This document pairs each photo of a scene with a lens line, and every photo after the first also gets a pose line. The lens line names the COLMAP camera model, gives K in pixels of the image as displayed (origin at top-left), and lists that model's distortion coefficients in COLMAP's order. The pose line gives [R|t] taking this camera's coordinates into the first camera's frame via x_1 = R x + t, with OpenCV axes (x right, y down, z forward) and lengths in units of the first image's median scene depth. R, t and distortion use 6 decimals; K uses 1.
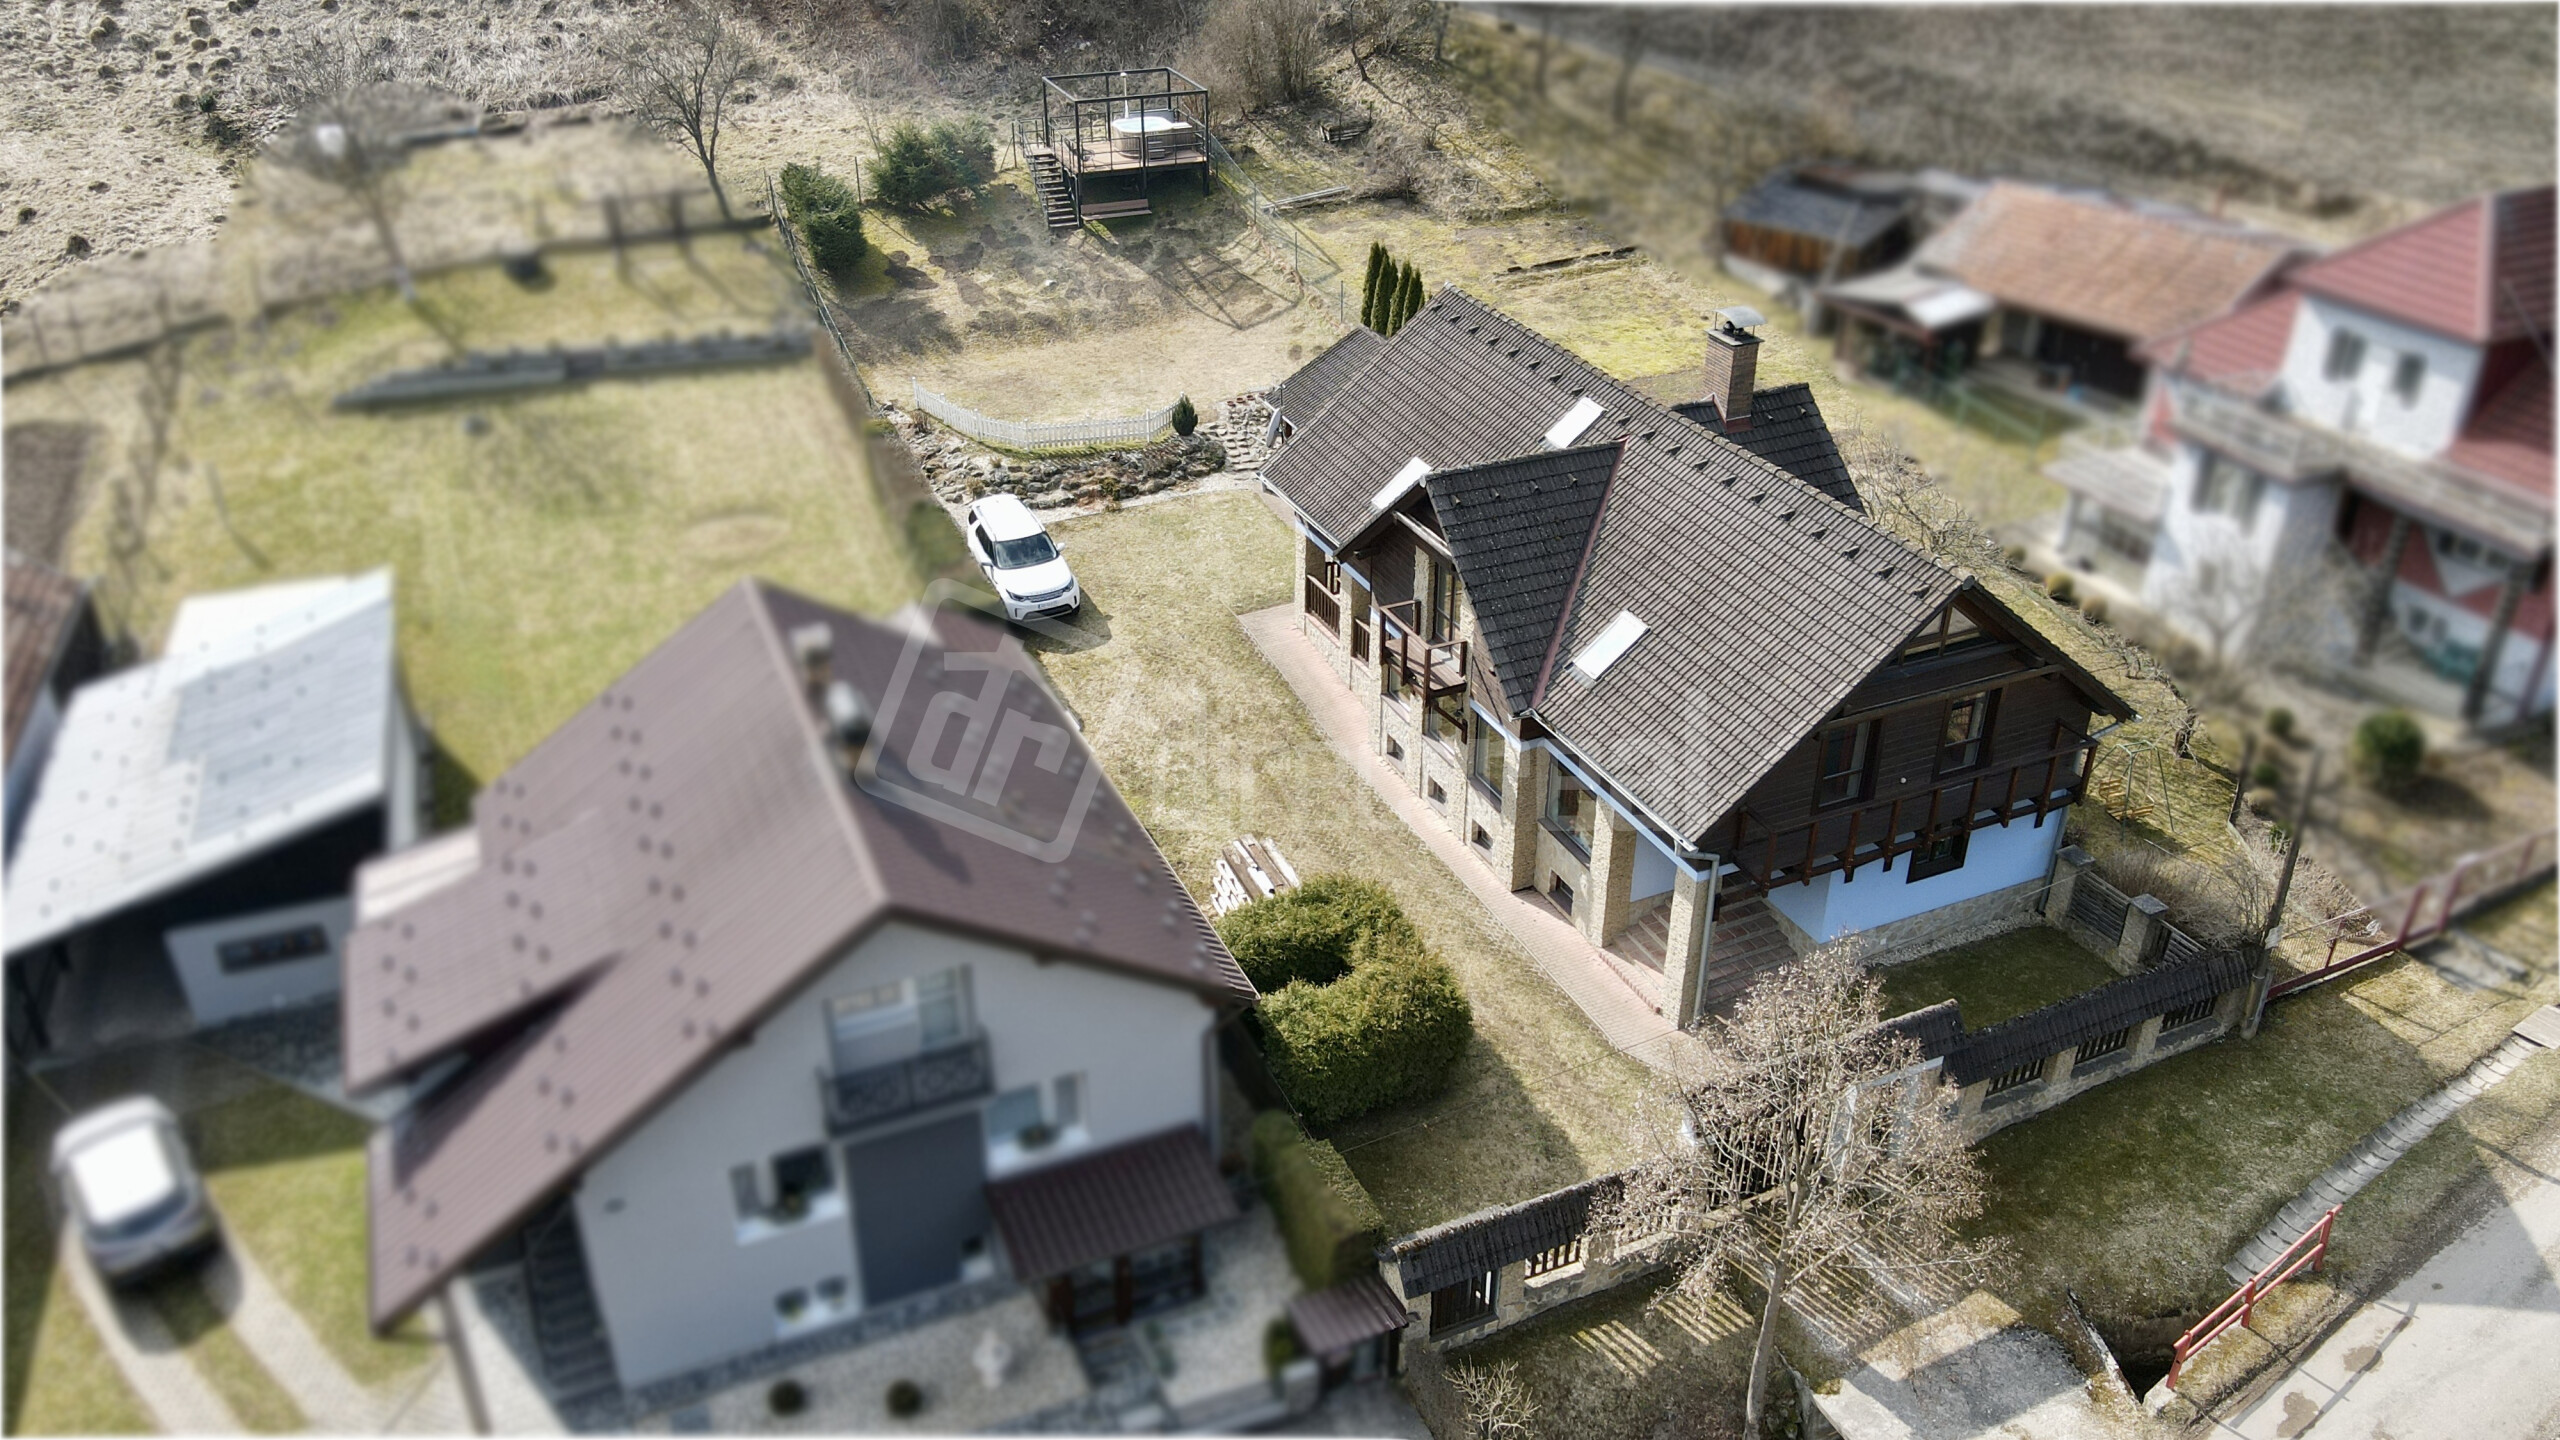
lens RADIAL K [[1875.1, 0, 1284.0], [0, 1875.1, 716.1], [0, 0, 1]] dist [0.001264, 0.030234]
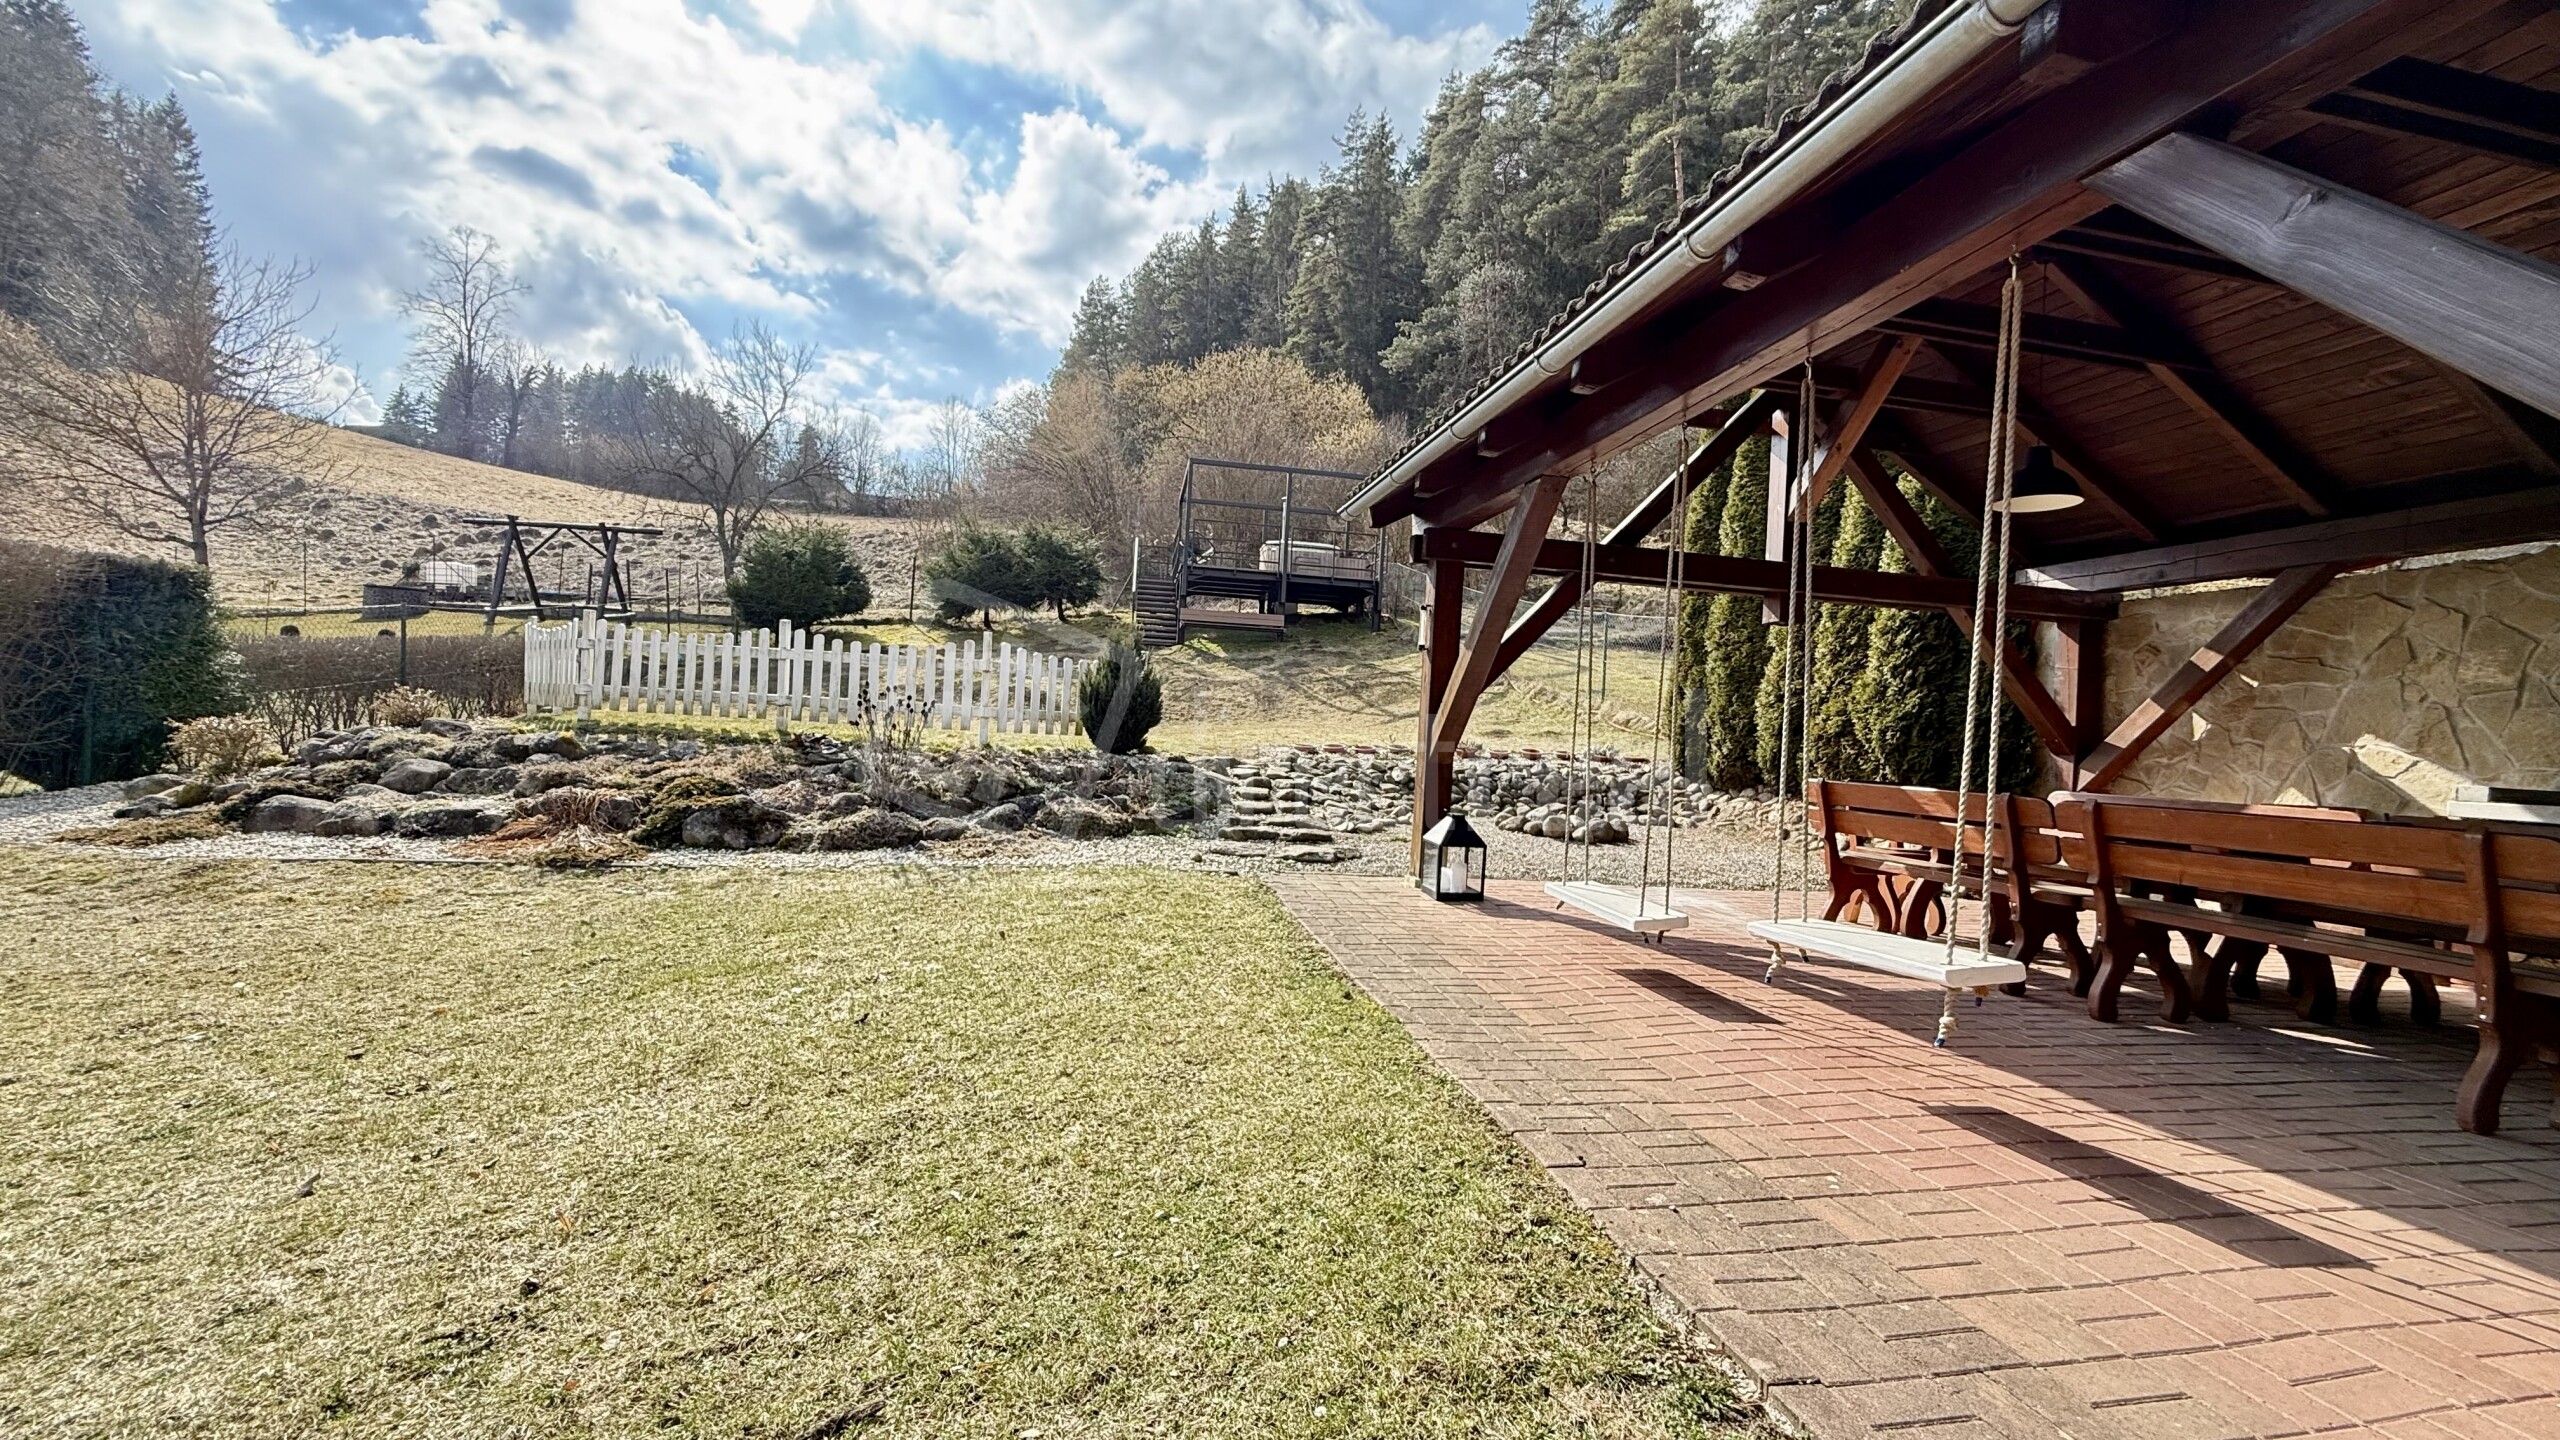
lens RADIAL K [[1018.7, 0, 1279.0], [0, 1018.7, 719.0], [0, 0, 1]] dist [0.000379, -0.000403]
pose [[0.973387, 0.051599, -0.223283, 0.010647], [-0.160317, 0.849545, -0.502566, -0.077953], [0.163757, 0.524987, 0.835208, 0.893039]]
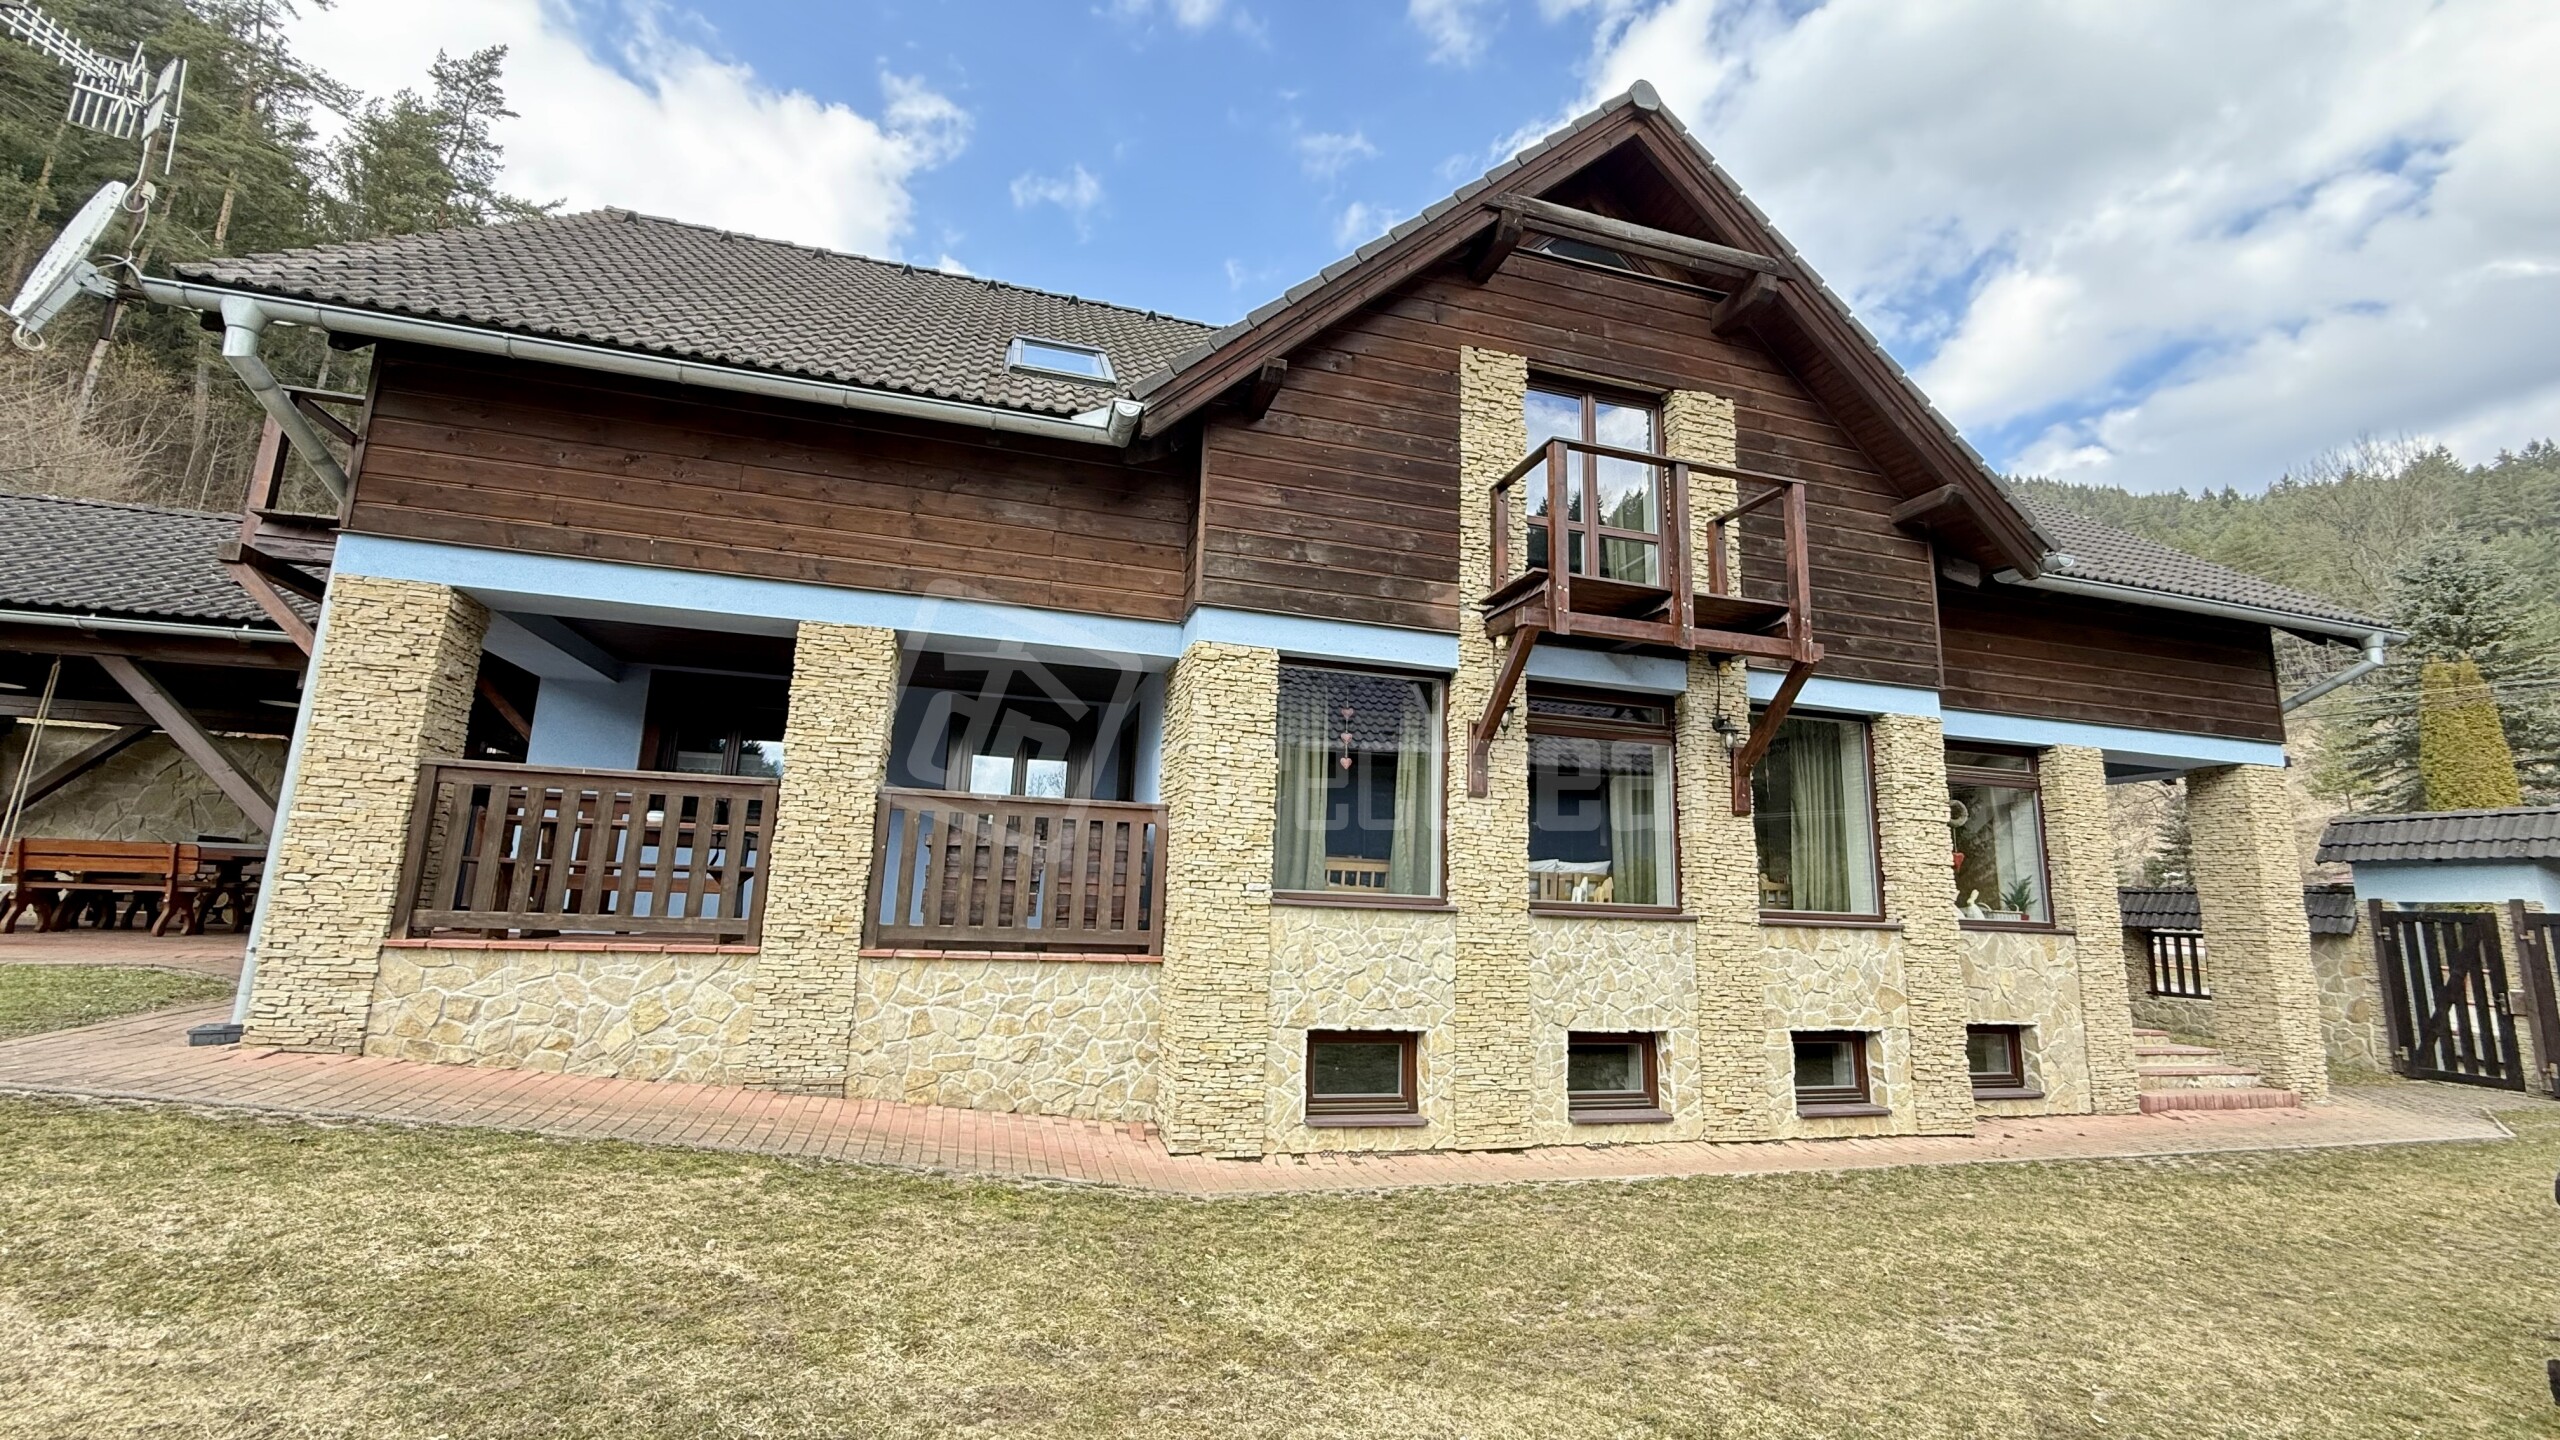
lens RADIAL K [[1018.7, 0, 1279.1], [0, 1018.7, 717.2], [0, 0, 1]] dist [0.000379, -0.000403]
pose [[0.143513, 0.183580, 0.972472, -0.086144], [0.467010, 0.853791, -0.230095, -0.000412], [-0.872529, 0.487176, 0.036796, 0.769716]]
